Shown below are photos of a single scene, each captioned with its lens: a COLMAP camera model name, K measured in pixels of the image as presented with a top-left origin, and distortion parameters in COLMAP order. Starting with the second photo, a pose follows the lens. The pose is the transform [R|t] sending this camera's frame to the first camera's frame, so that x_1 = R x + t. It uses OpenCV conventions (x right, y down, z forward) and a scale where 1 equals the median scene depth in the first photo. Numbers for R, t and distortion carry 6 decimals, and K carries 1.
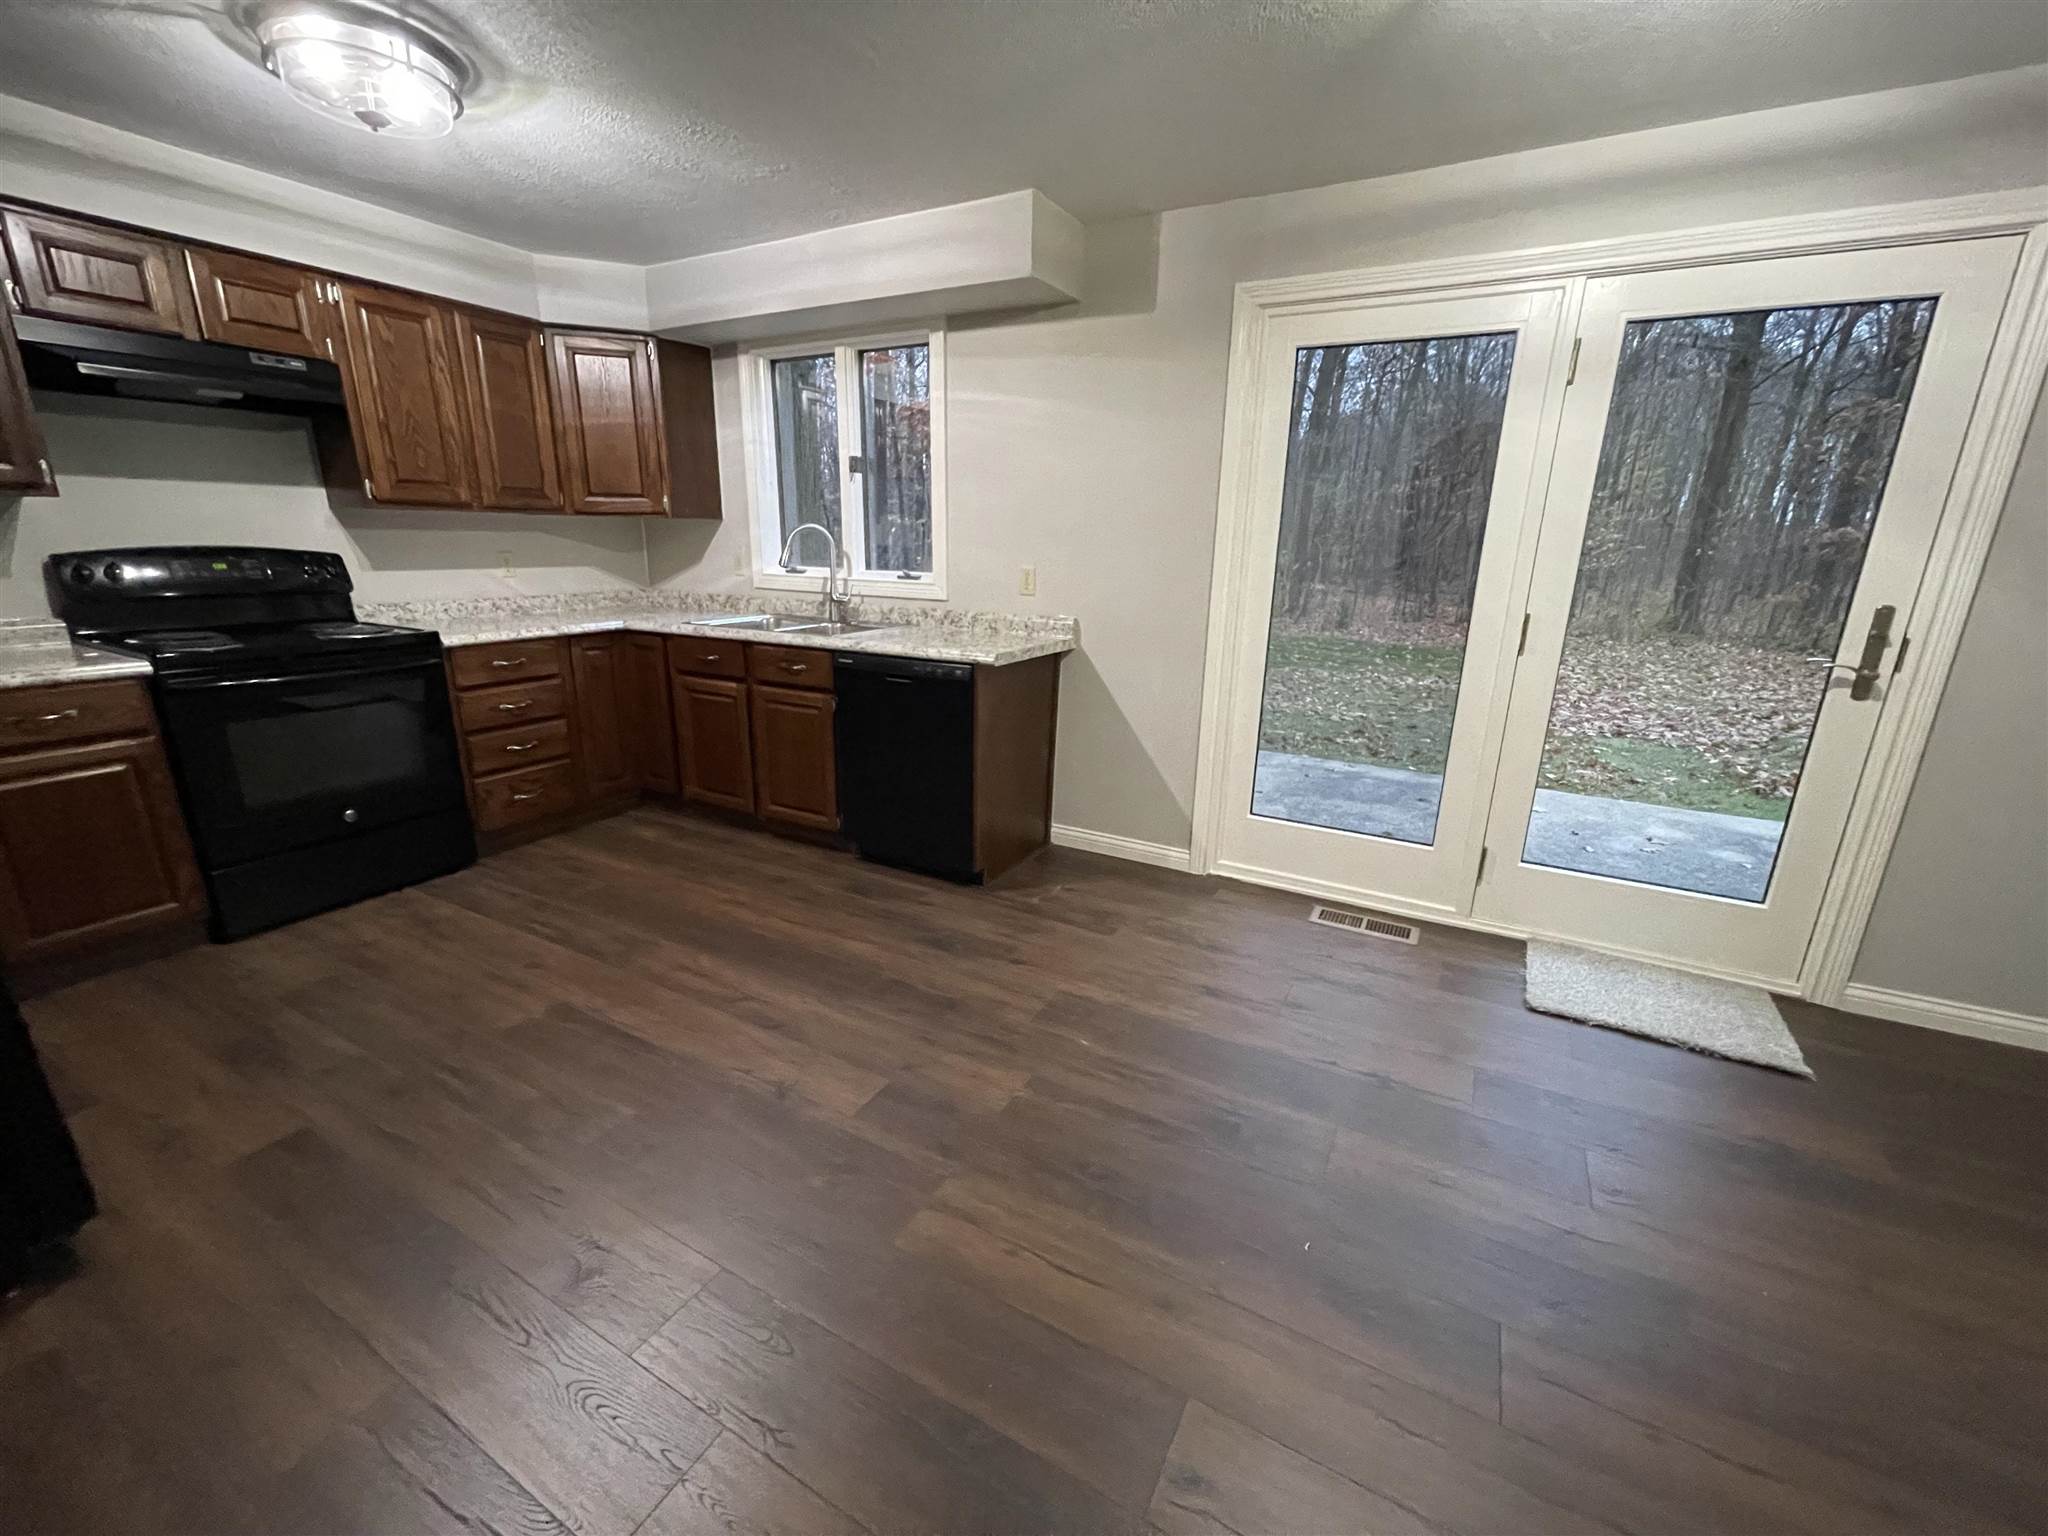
lens RADIAL K [[823.1, 0, 1027.5], [0, 823.1, 774.1], [0, 0, 1]] dist [-0.001427, 0.000876]
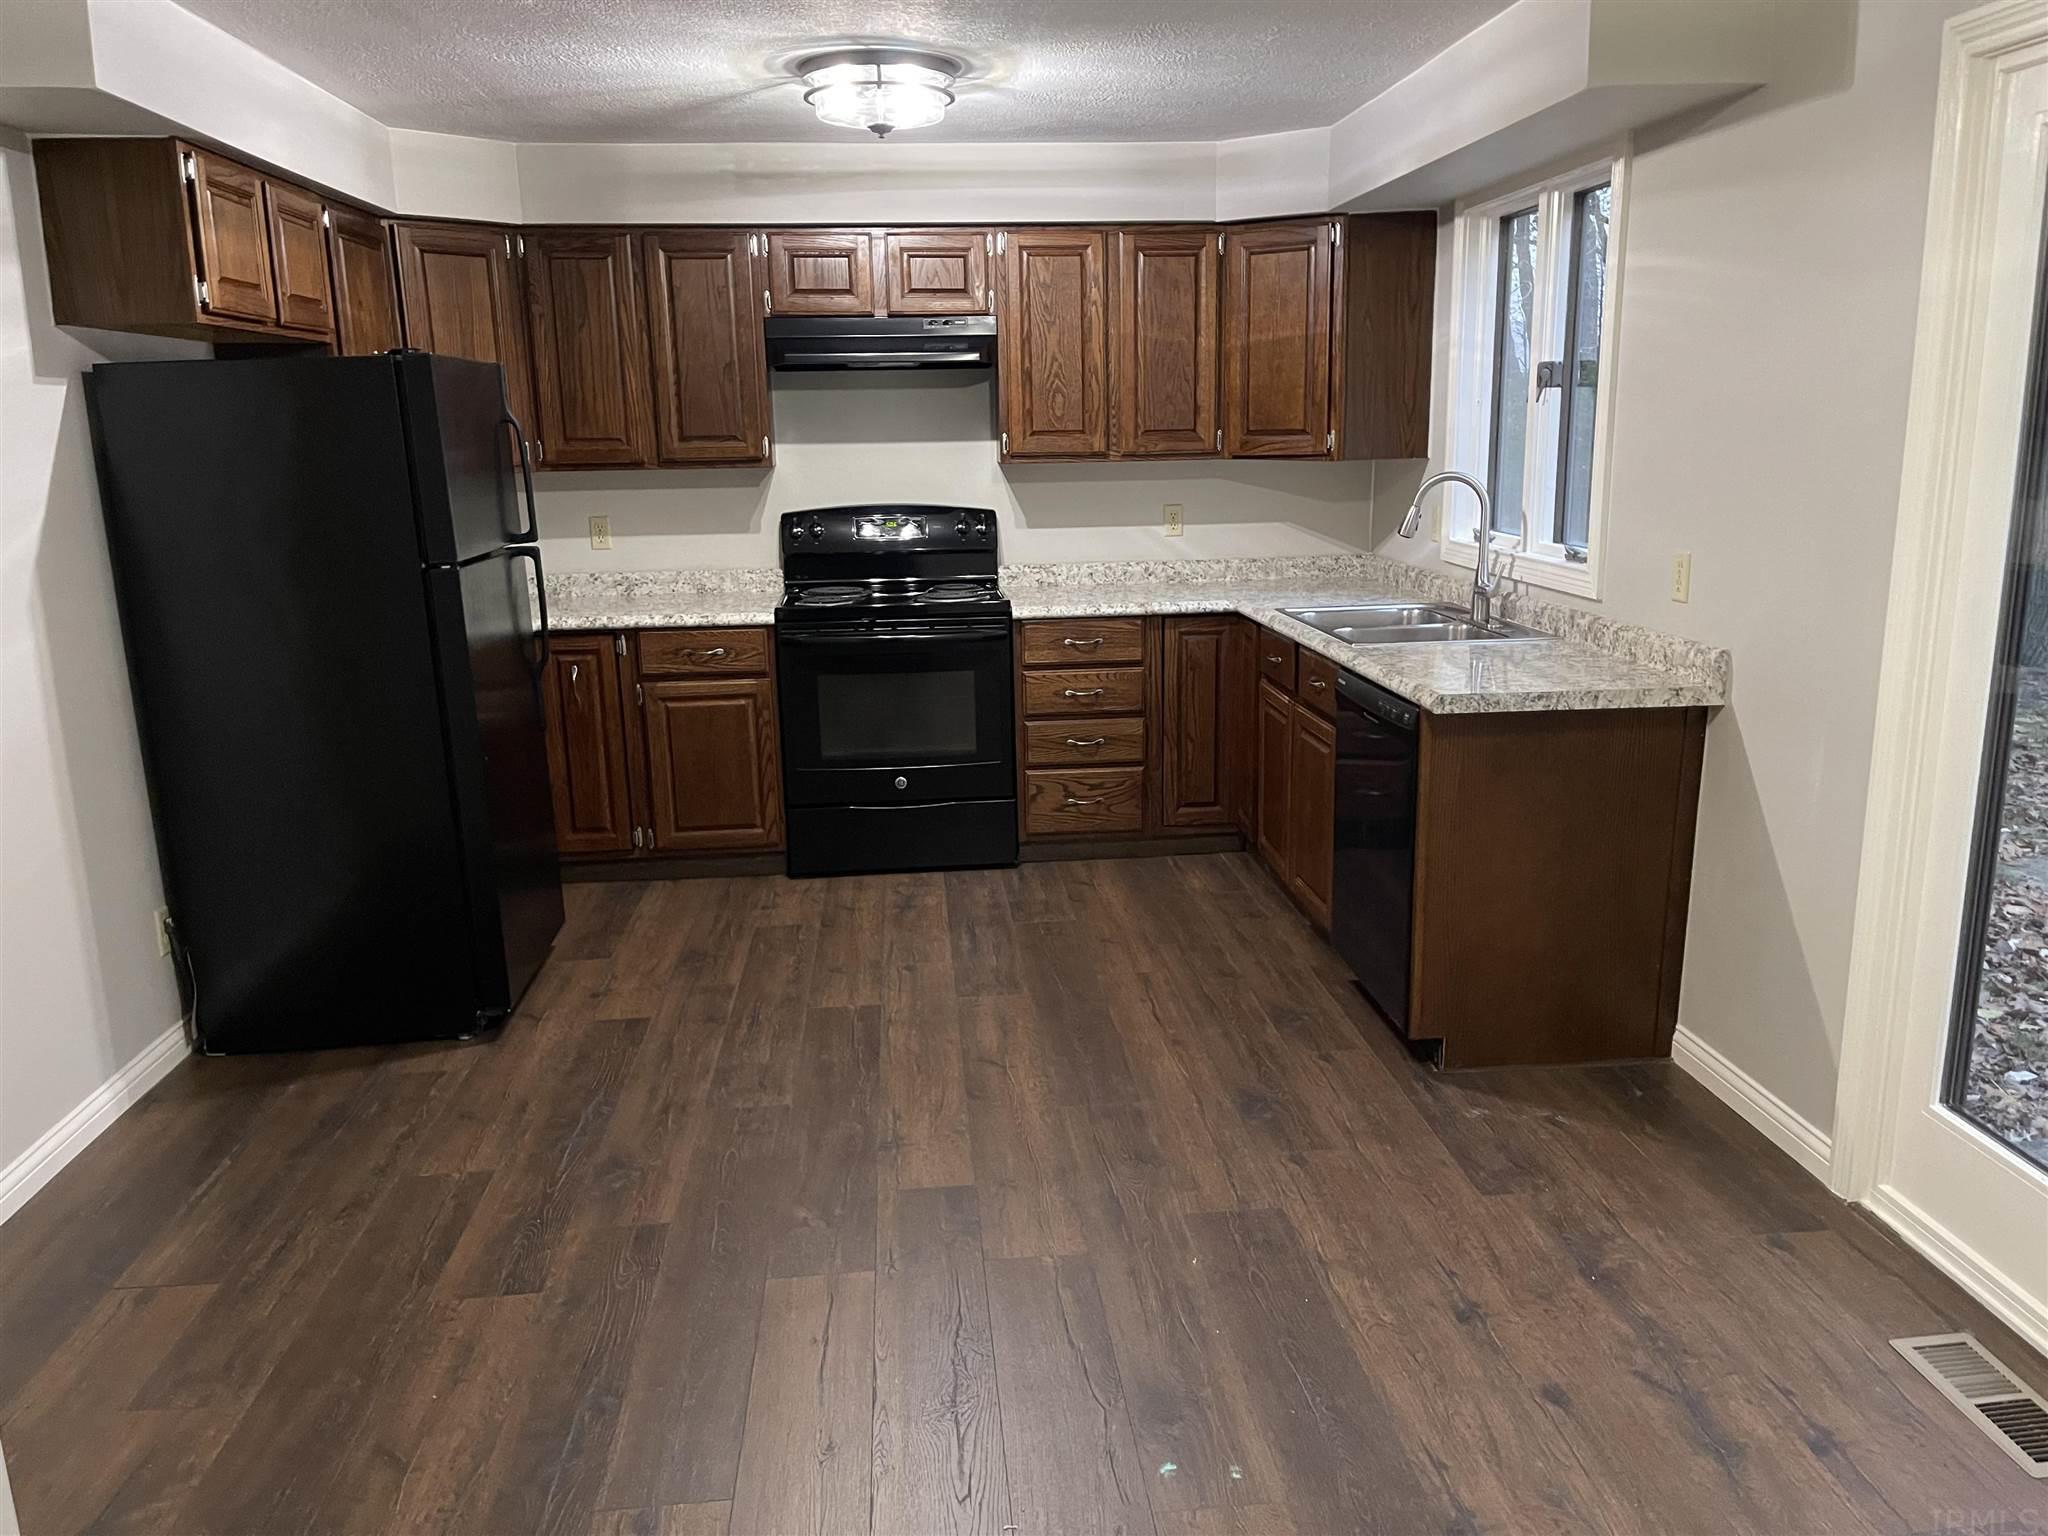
lens RADIAL K [[1545.2, 0, 1039.7], [0, 1545.2, 775.8], [0, 0, 1]] dist [0.051712, -0.053929]
pose [[0.566167, 0.157575, -0.809089, 0.667443], [-0.202096, 0.978135, 0.049079, -0.072319], [0.799132, 0.135726, 0.585633, 0.059972]]
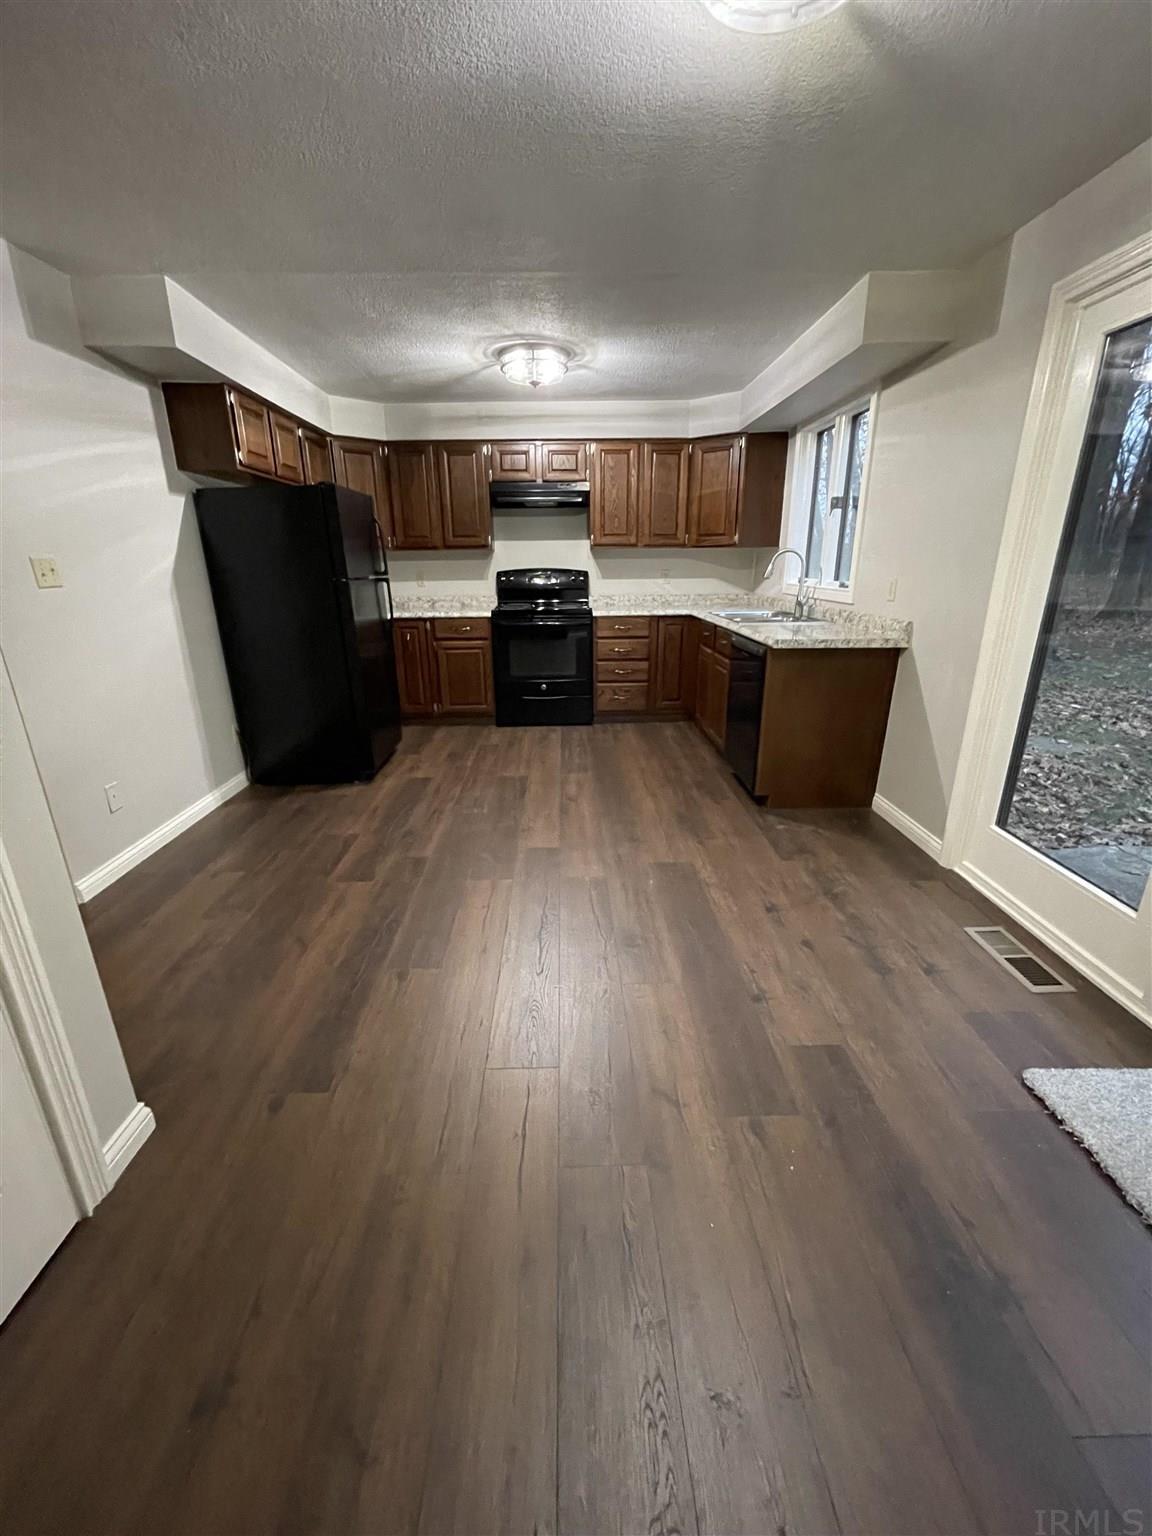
lens RADIAL K [[617.3, 0, 570.2], [0, 617.3, 766.2], [0, 0, 1]] dist [-0.001427, 0.000876]
pose [[0.500290, 0.254134, -0.827723, 0.620001], [-0.221434, 0.961720, 0.161436, -0.028049], [0.837064, 0.102521, 0.537413, 0.149569]]
